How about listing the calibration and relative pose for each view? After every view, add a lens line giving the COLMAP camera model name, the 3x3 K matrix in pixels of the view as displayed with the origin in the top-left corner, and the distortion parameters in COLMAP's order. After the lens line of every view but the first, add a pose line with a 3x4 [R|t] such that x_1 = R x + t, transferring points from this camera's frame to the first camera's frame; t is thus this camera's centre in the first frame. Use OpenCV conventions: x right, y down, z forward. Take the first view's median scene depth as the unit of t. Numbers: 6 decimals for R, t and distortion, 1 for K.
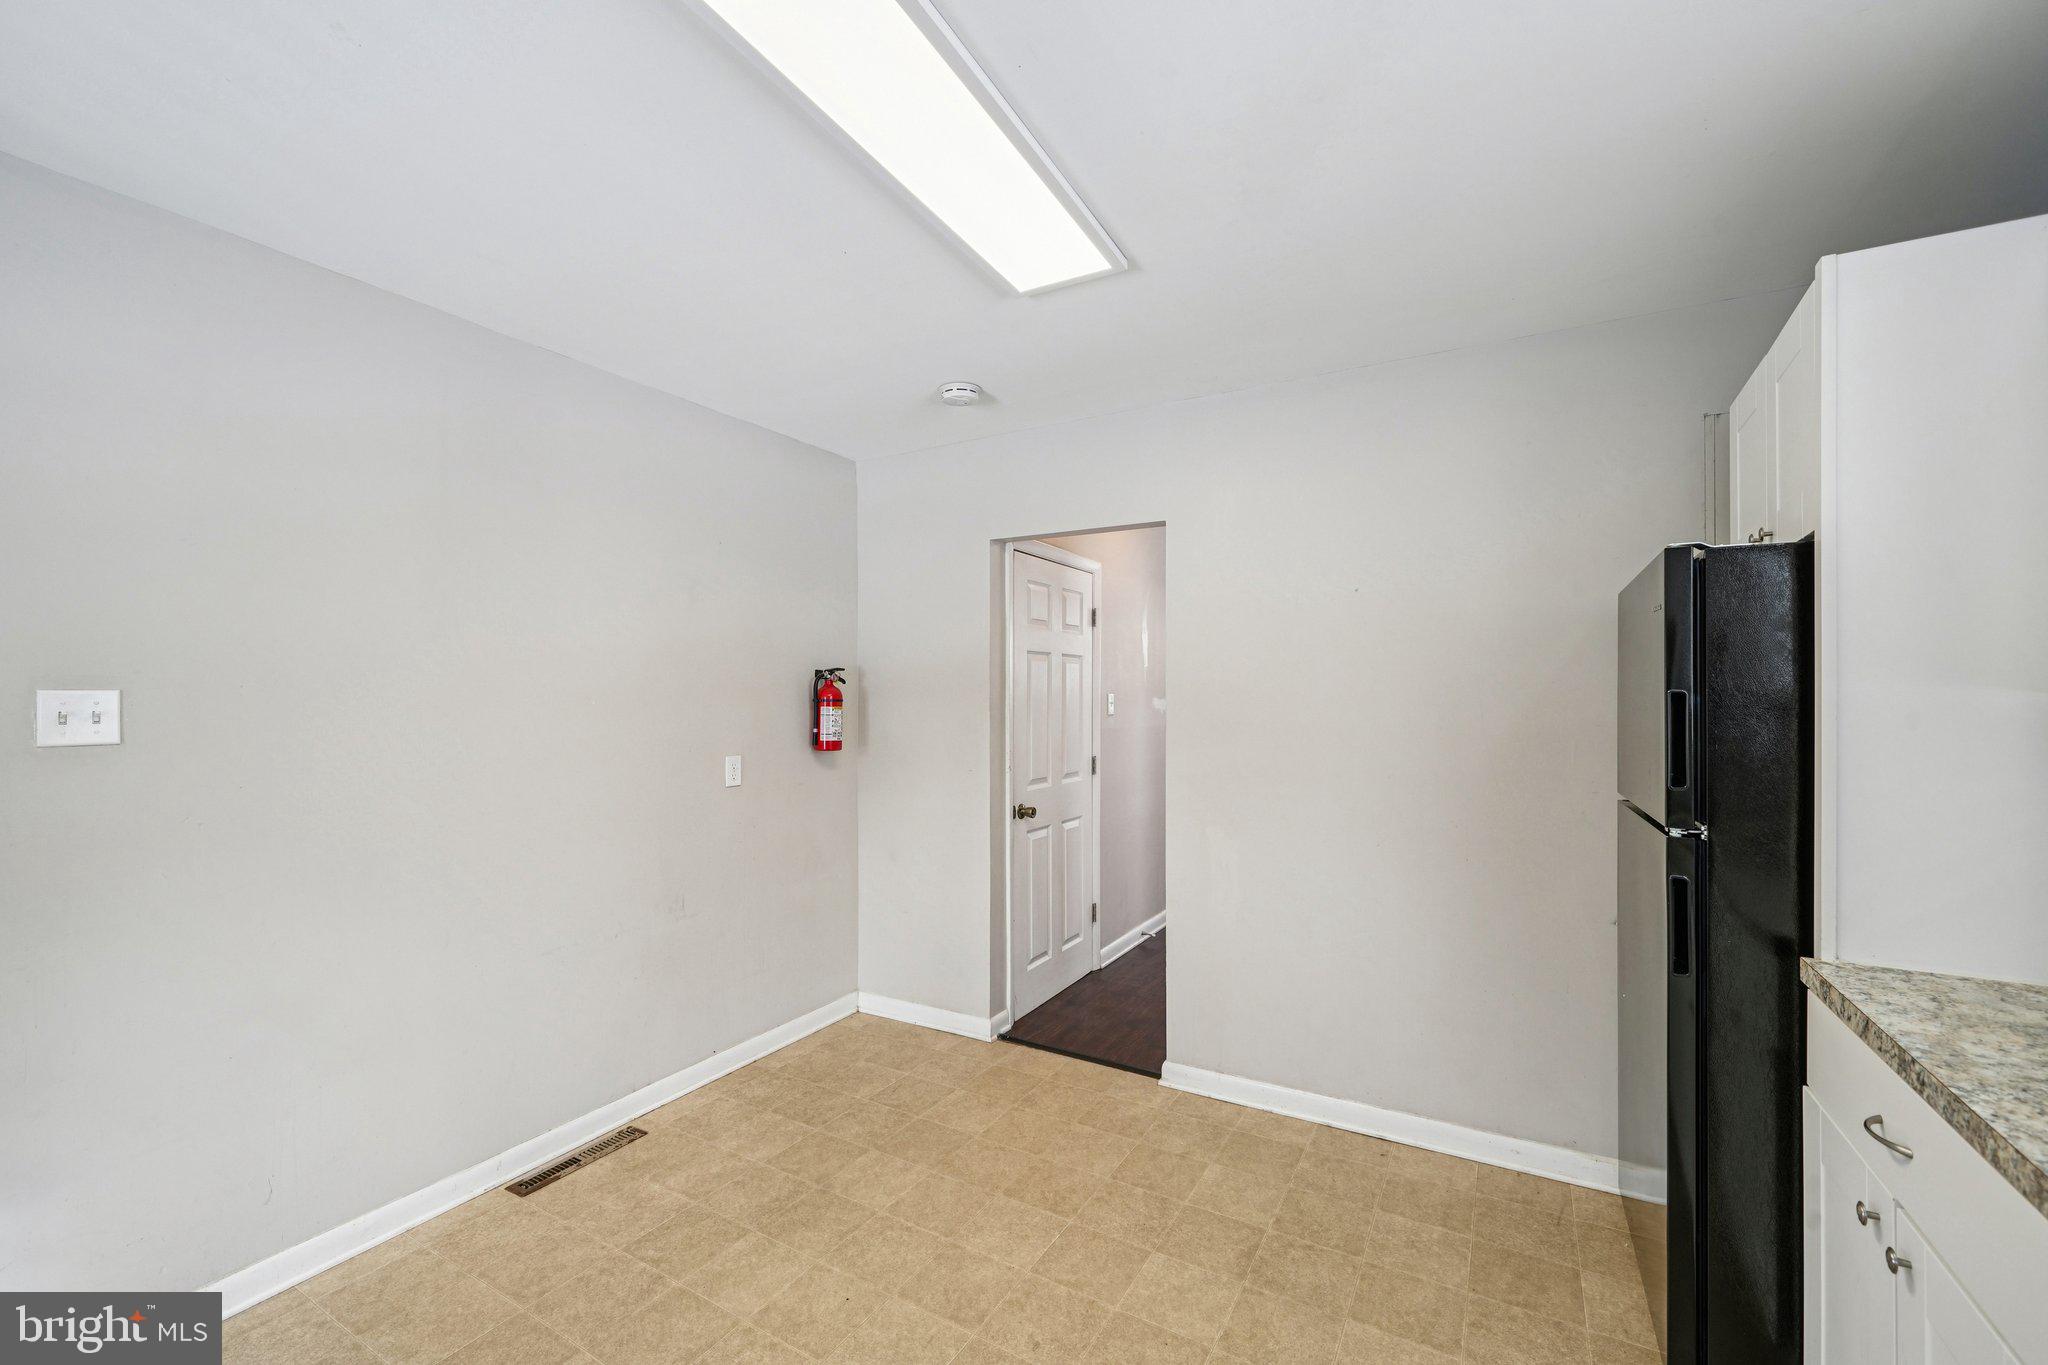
lens RADIAL K [[819.4, 0, 1035.5], [0, 819.4, 691.6], [0, 0, 1]] dist [0.000082, 0.000138]
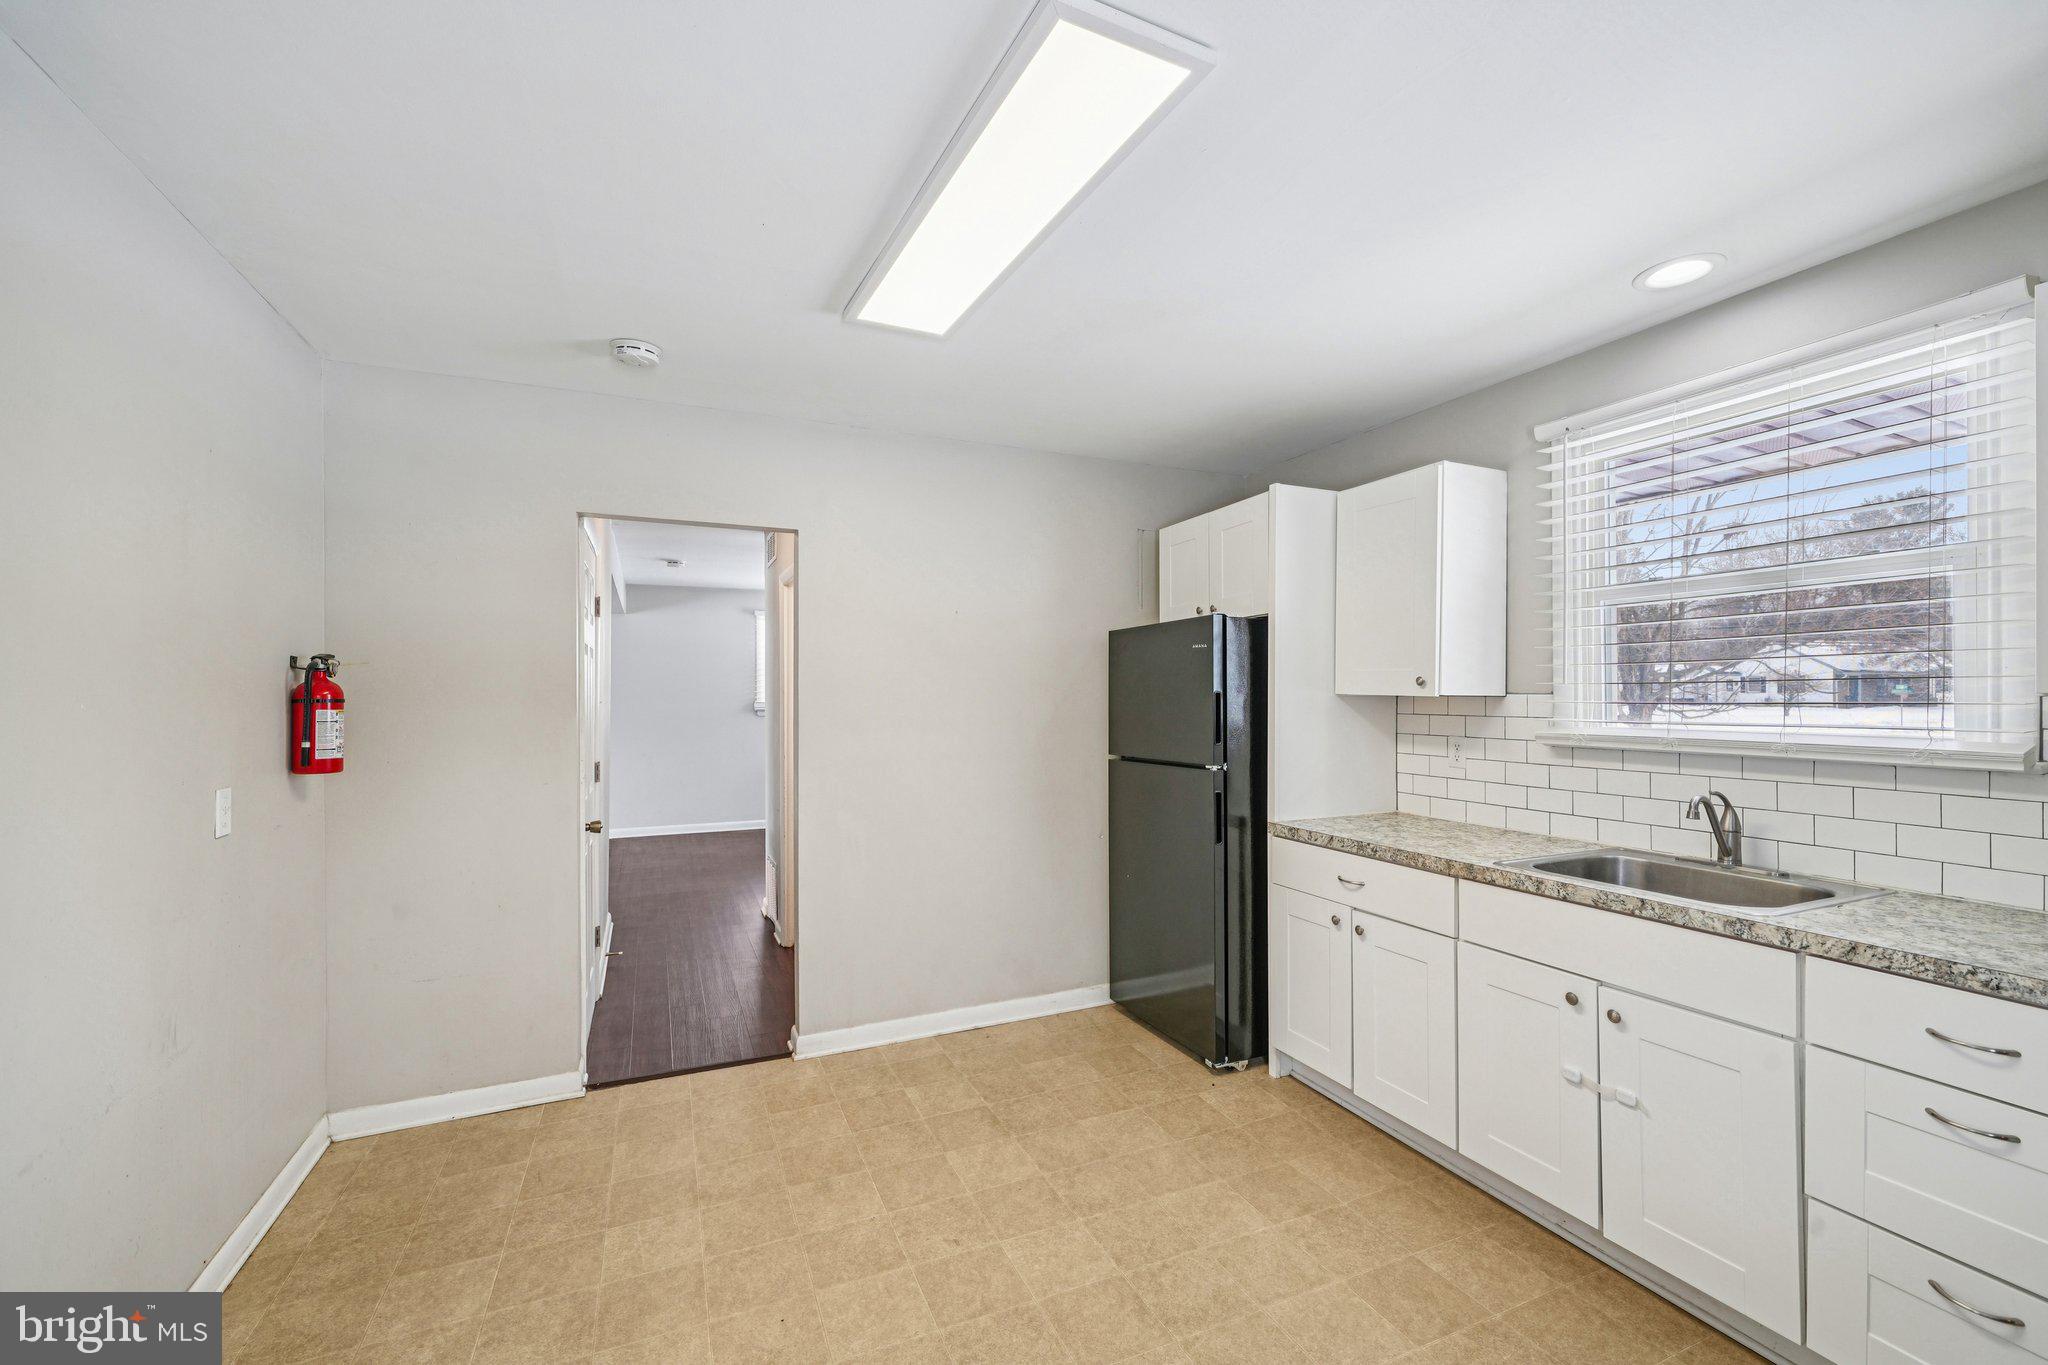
lens RADIAL K [[819.4, 0, 1035.5], [0, 819.4, 691.6], [0, 0, 1]] dist [0.000082, 0.000138]
pose [[0.598927, 0.002231, 0.800800, -0.573877], [-0.003076, 0.999995, -0.000486, 0.001784], [-0.800798, -0.002172, 0.598931, 0.130361]]
